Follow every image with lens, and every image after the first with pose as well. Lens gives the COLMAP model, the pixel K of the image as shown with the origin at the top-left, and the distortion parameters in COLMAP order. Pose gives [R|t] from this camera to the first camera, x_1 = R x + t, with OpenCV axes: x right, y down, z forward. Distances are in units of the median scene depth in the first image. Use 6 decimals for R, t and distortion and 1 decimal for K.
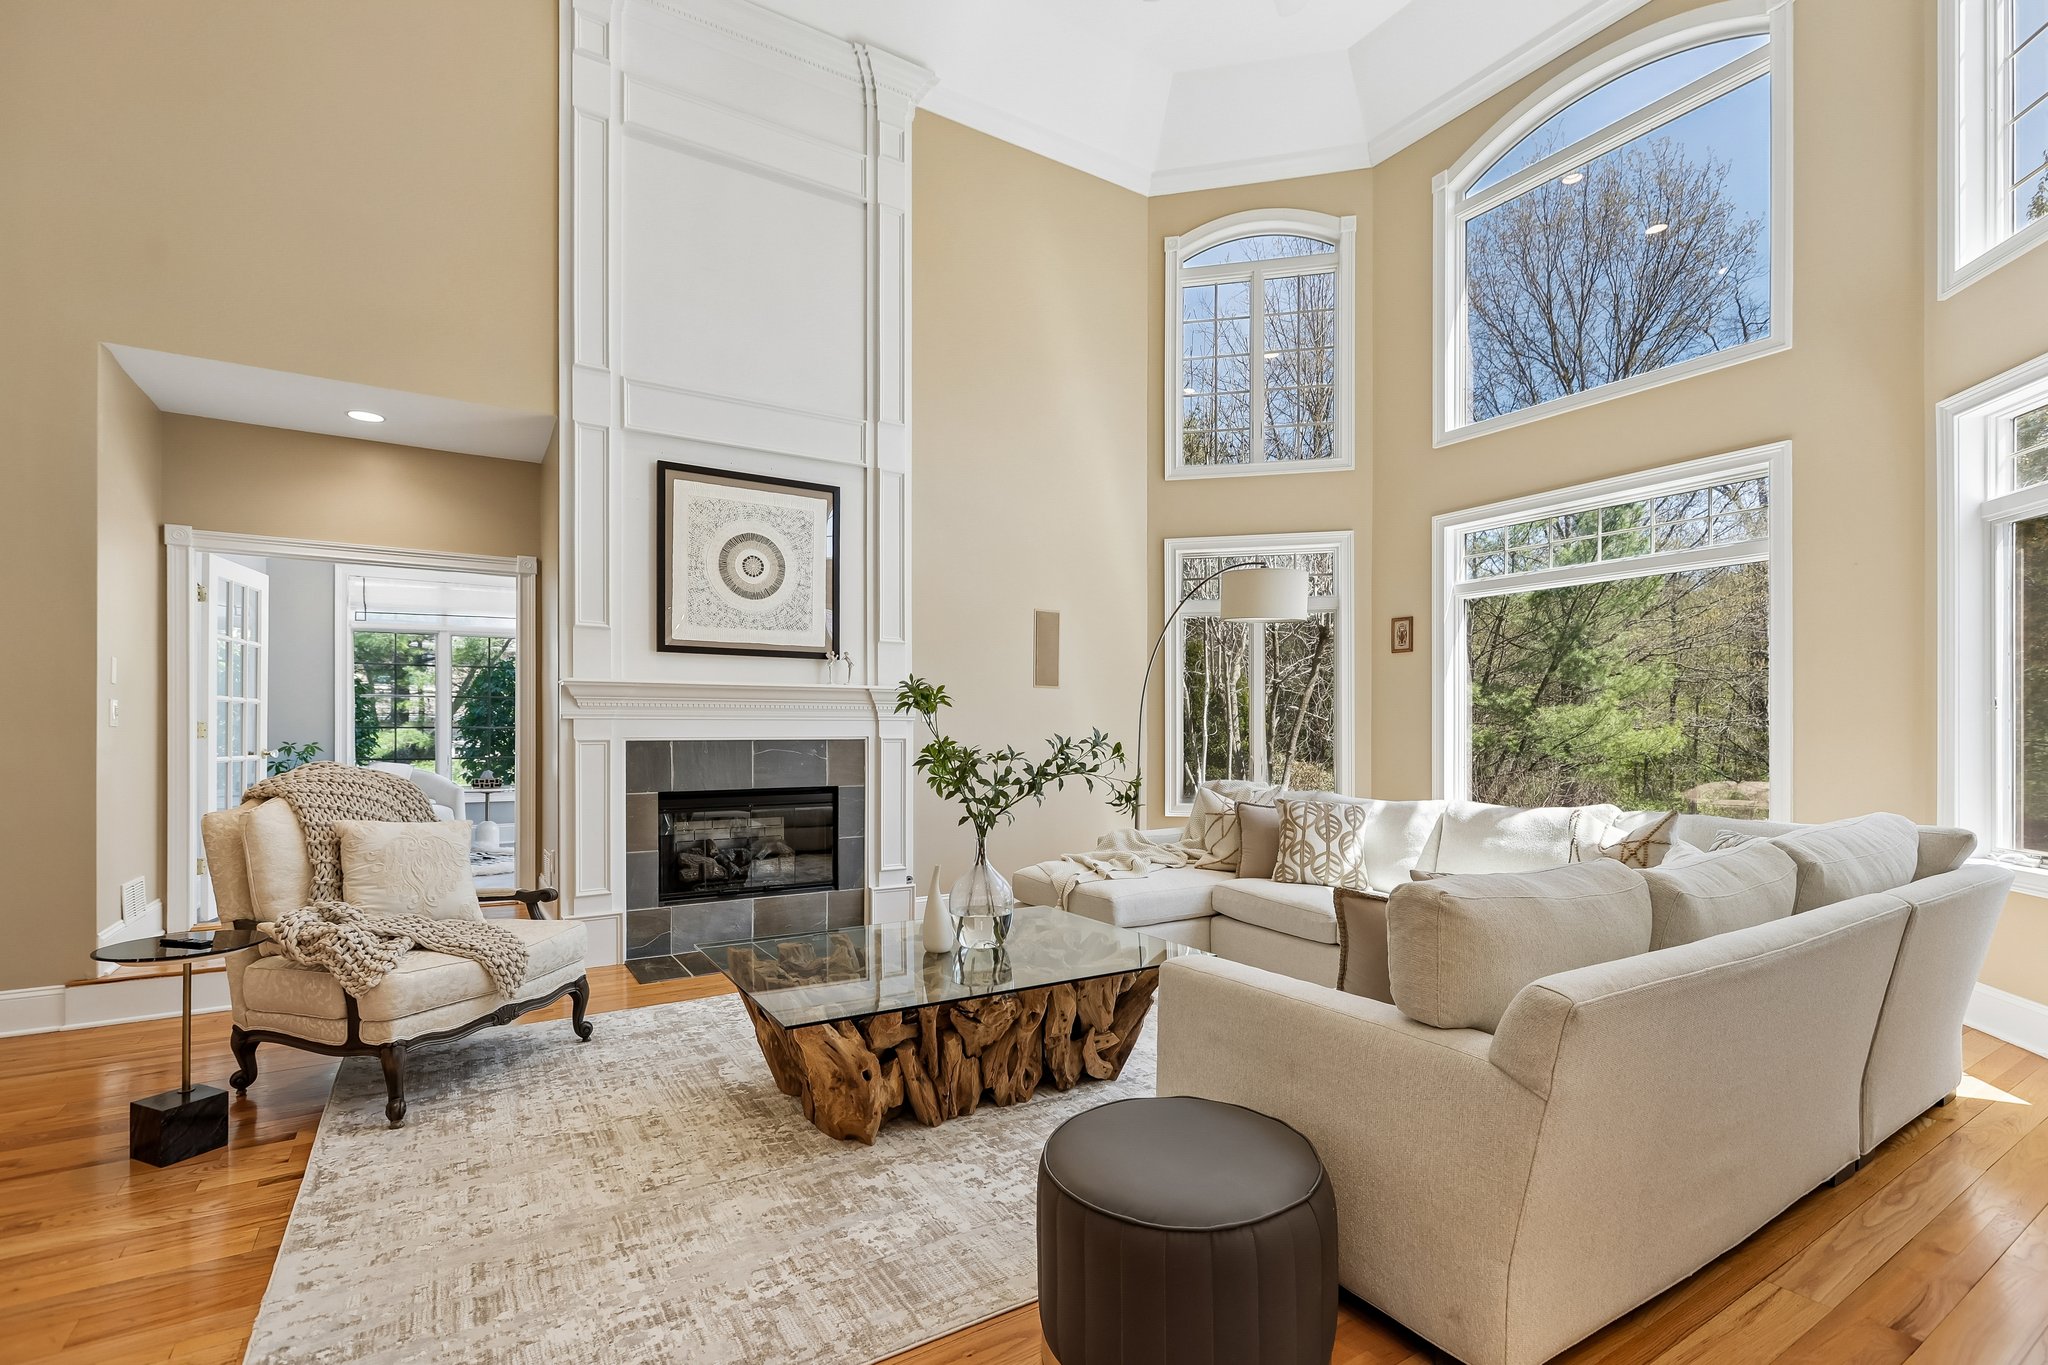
lens RADIAL K [[917.1, 0, 1025.9], [0, 917.1, 730.7], [0, 0, 1]] dist [-0.001394, 0.001973]
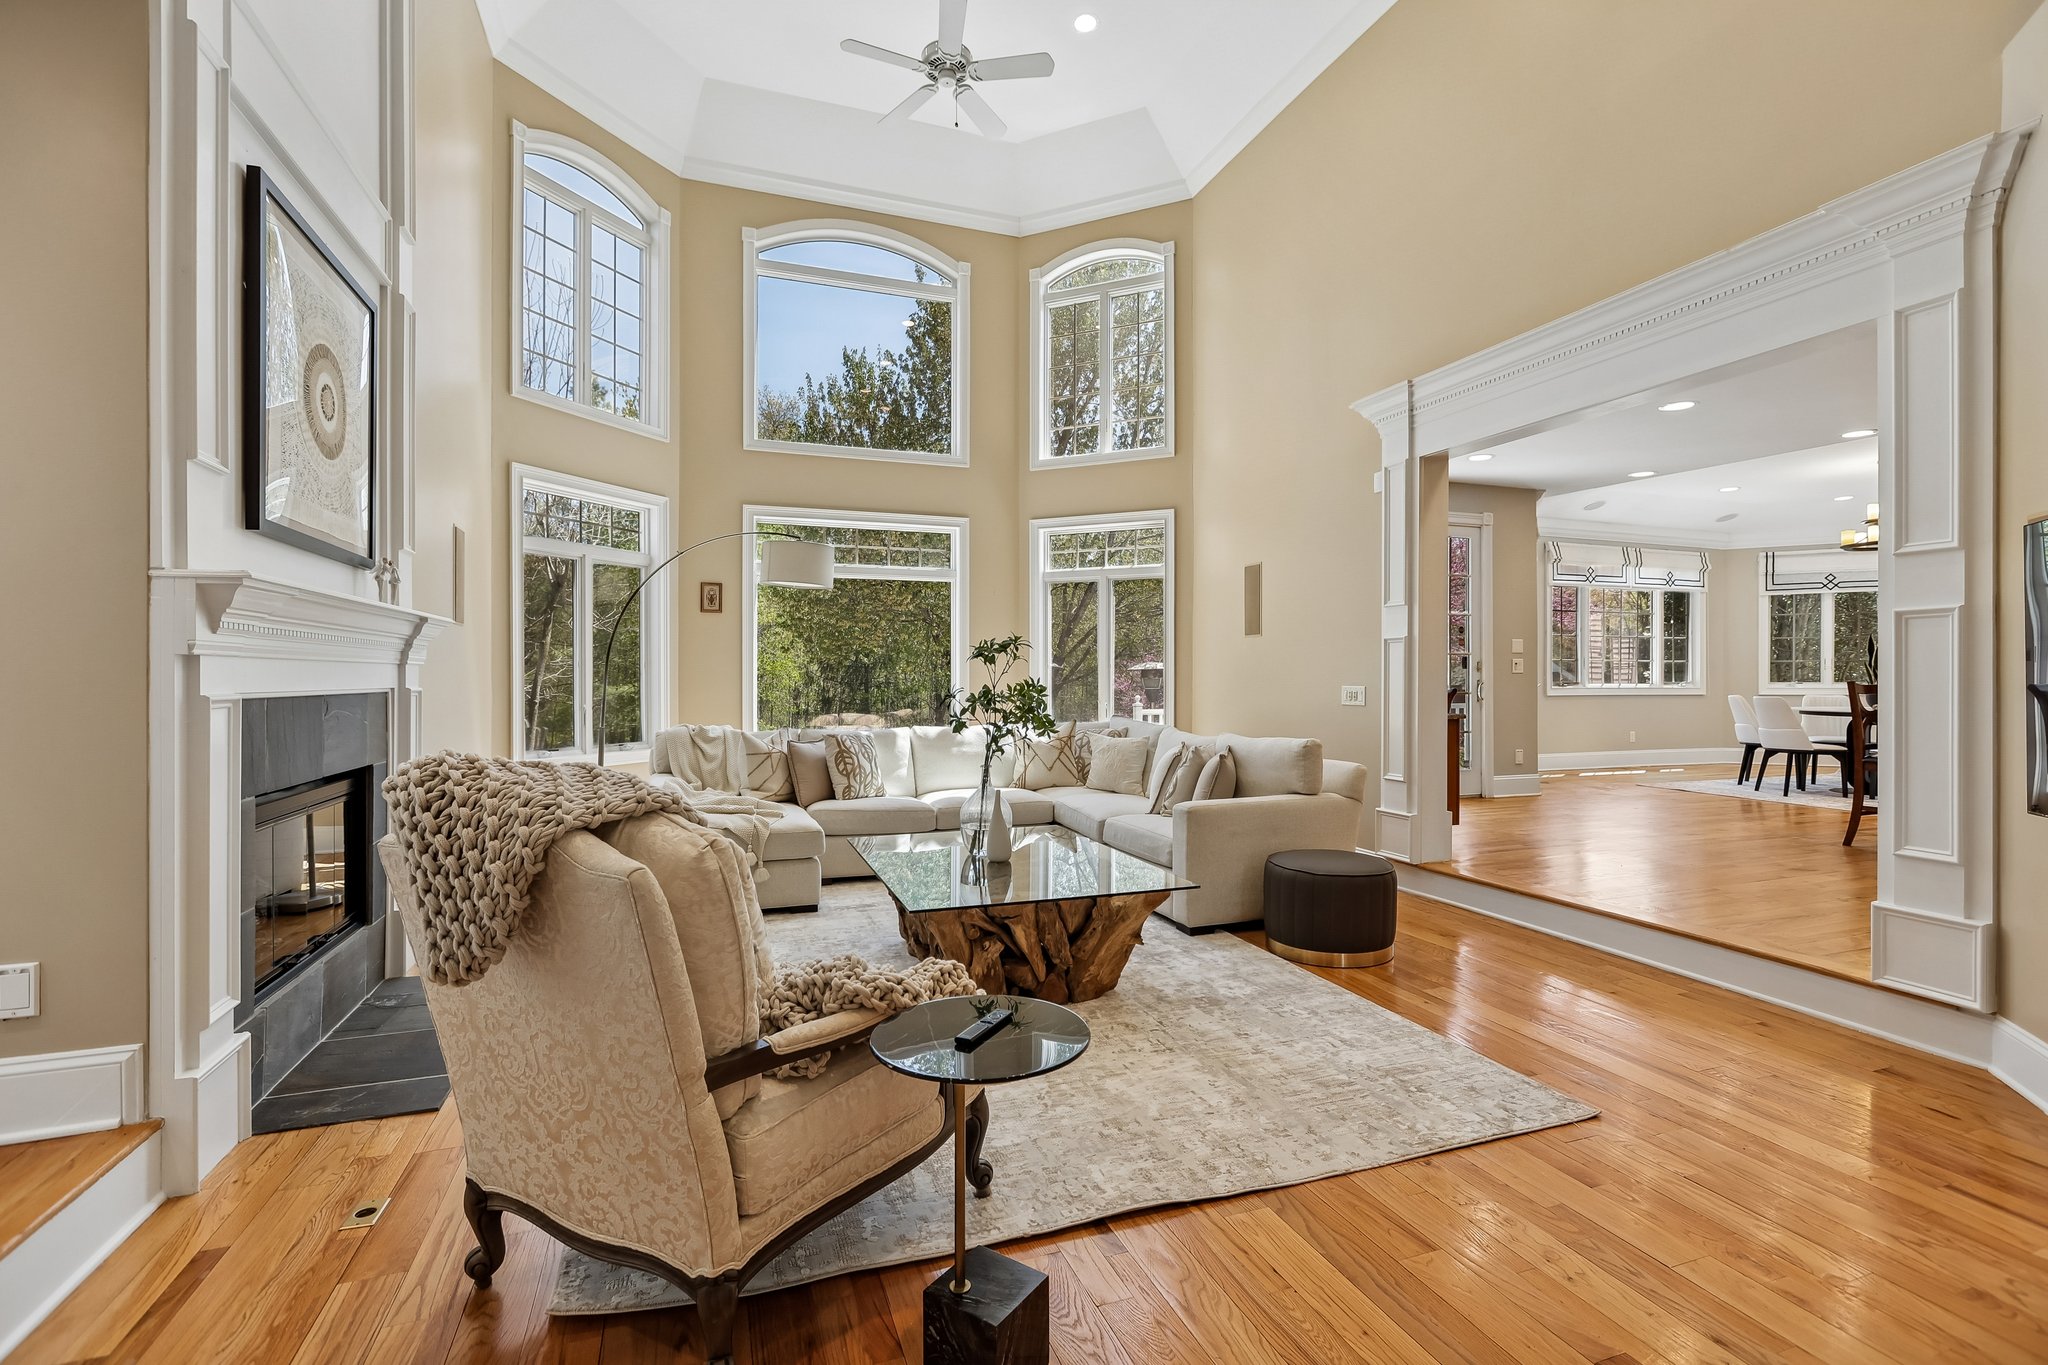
lens RADIAL K [[917.1, 0, 1010.2], [0, 917.1, 680.7], [0, 0, 1]] dist [-0.001394, 0.001973]
pose [[0.230611, -0.002238, 0.973044, -0.767200], [0.000213, 0.999997, 0.002250, -0.000293], [-0.973046, -0.000312, 0.230611, 0.426421]]
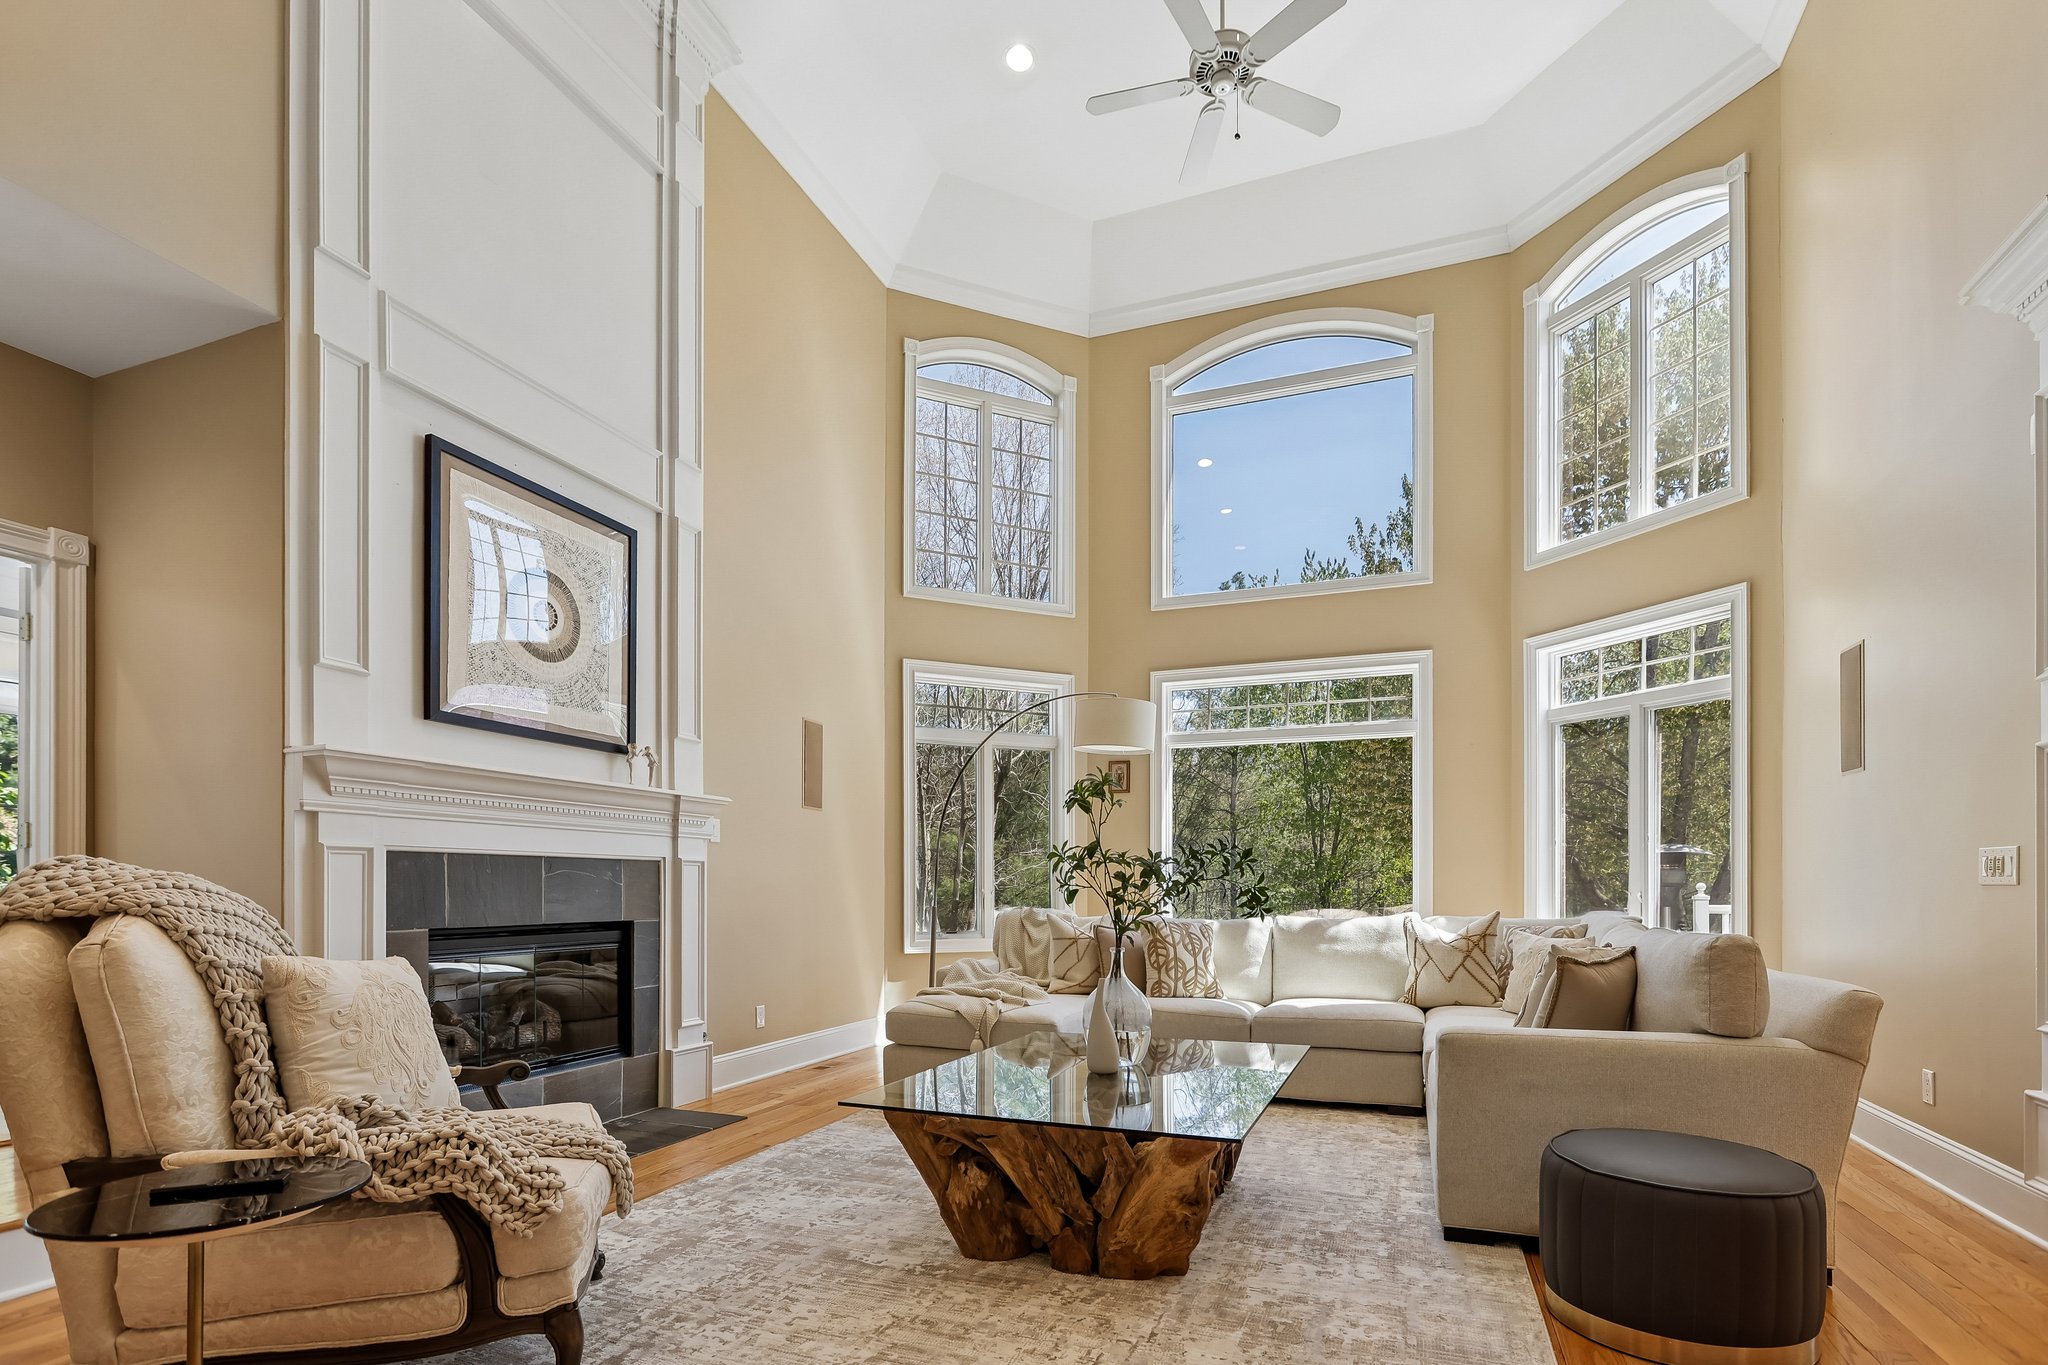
lens RADIAL K [[982.7, 0, 1017.7], [0, 982.7, 884.4], [0, 0, 1]] dist [-0.001665, -0.000178]
pose [[0.805384, 0.003923, 0.592741, -0.450386], [-0.001629, 0.999989, -0.004405, 0.034430], [-0.592752, 0.002582, 0.805381, 0.157578]]
